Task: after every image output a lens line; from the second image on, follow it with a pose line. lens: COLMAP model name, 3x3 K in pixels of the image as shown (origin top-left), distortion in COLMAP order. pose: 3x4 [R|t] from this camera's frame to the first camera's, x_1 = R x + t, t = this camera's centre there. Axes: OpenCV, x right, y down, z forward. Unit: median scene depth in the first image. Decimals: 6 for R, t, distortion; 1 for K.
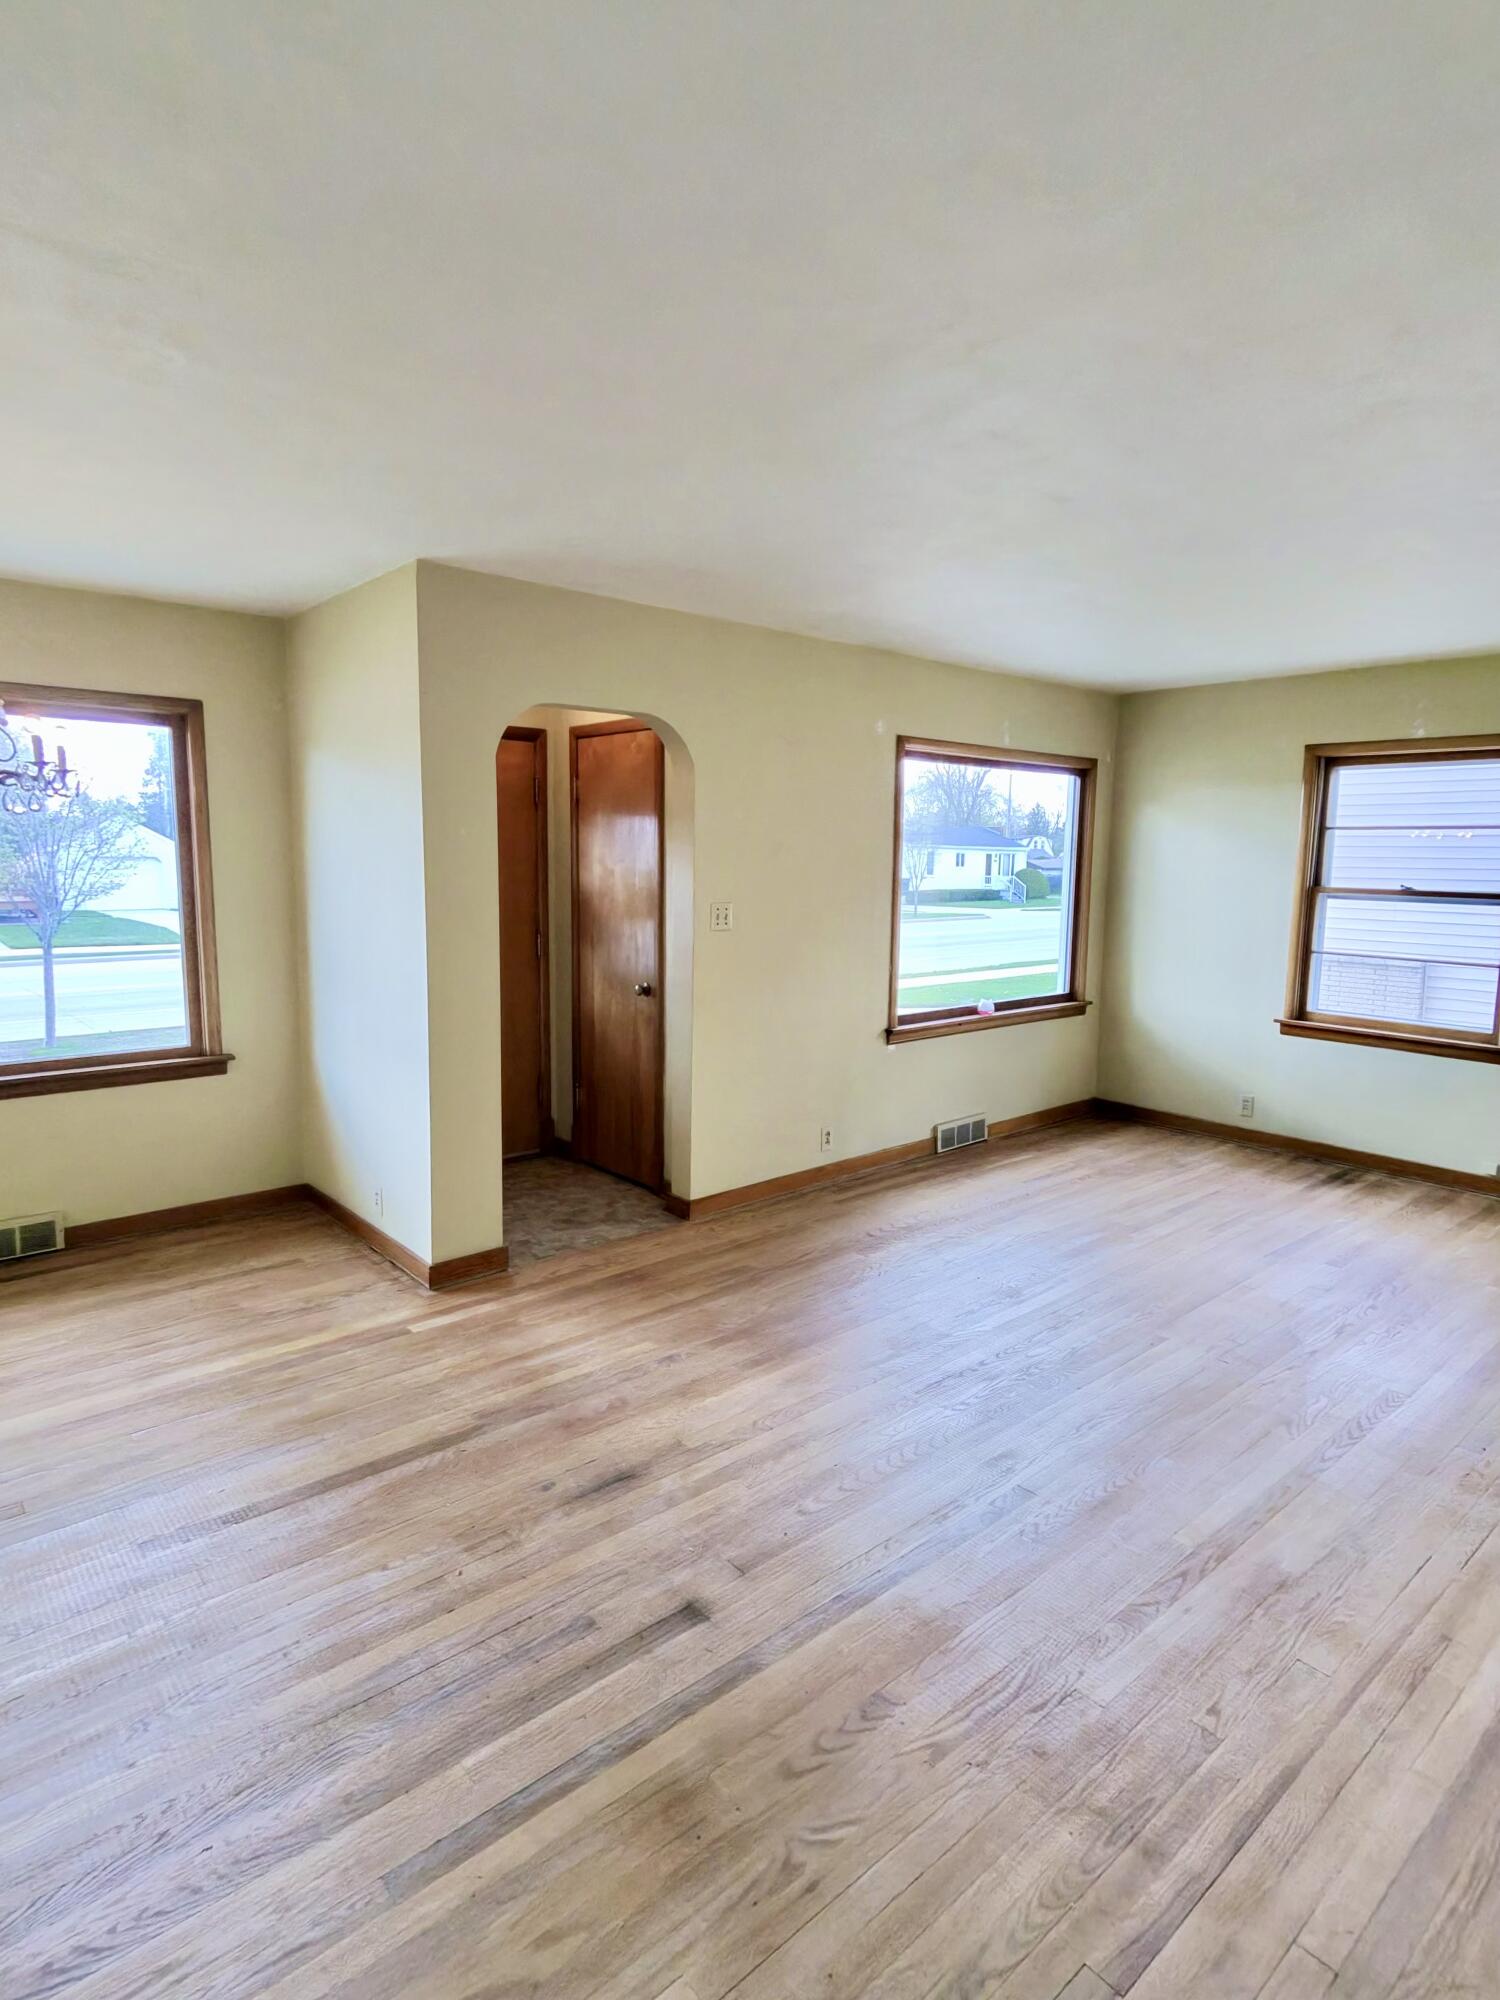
lens RADIAL K [[1093.6, 0, 744.6], [0, 1093.6, 1004.7], [0, 0, 1]] dist [0.004023, 0.002283]
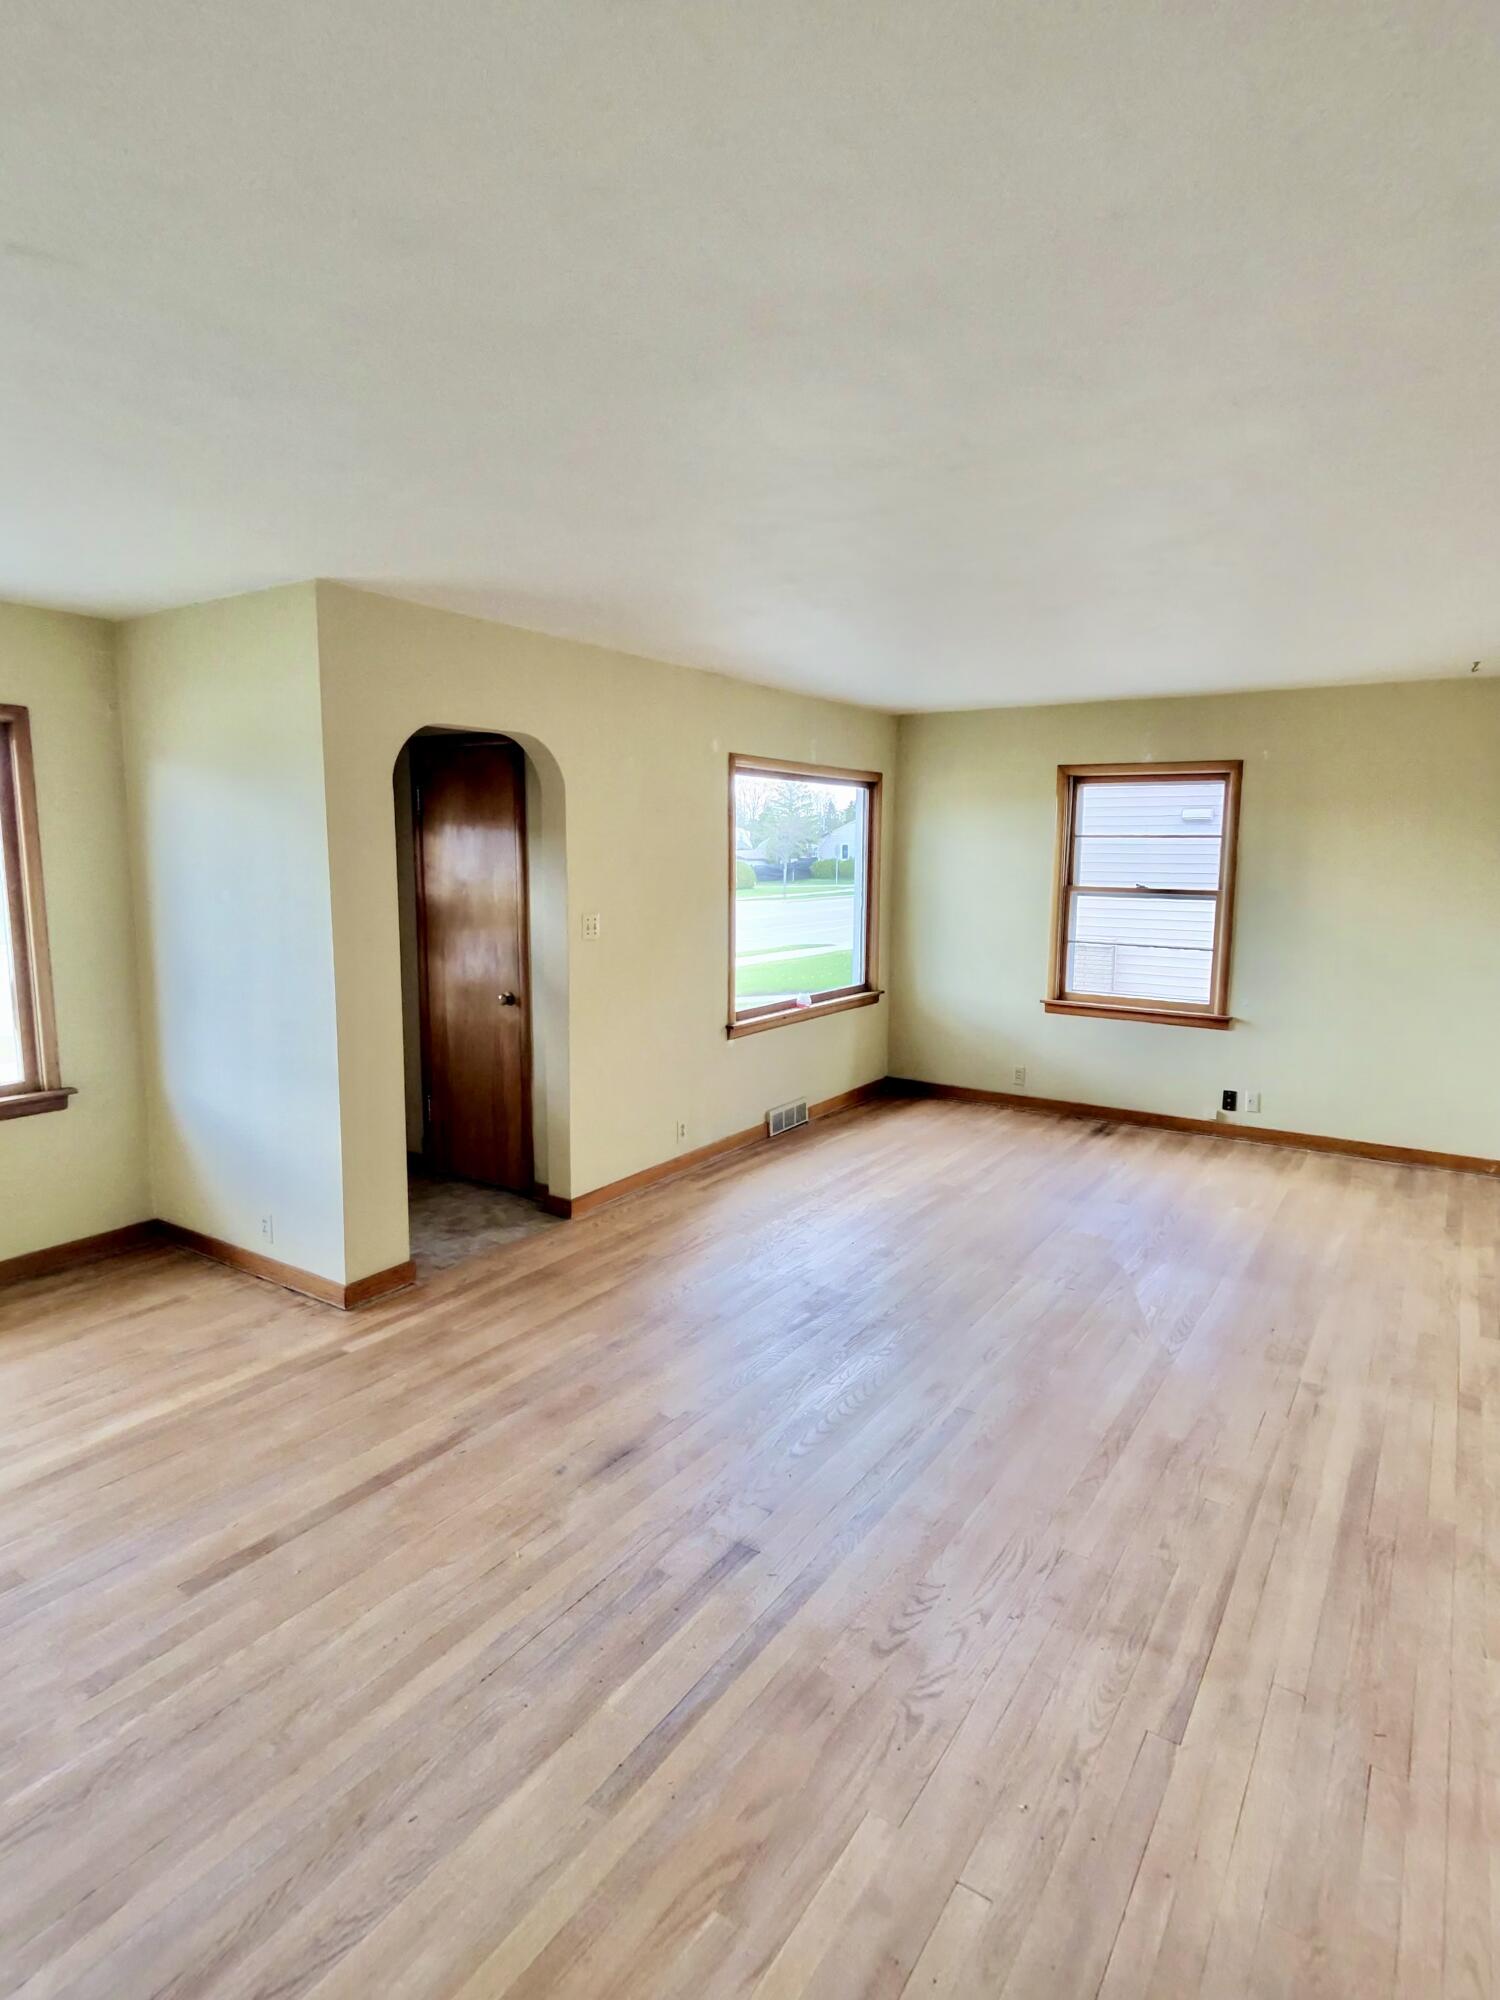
lens RADIAL K [[1093.6, 0, 748.8], [0, 1093.6, 1004.4], [0, 0, 1]] dist [0.004023, 0.002283]
pose [[0.962805, -0.043978, 0.266596, -0.183745], [0.041929, 0.999031, 0.013377, -0.015818], [-0.266926, -0.001701, 0.963716, -0.057130]]
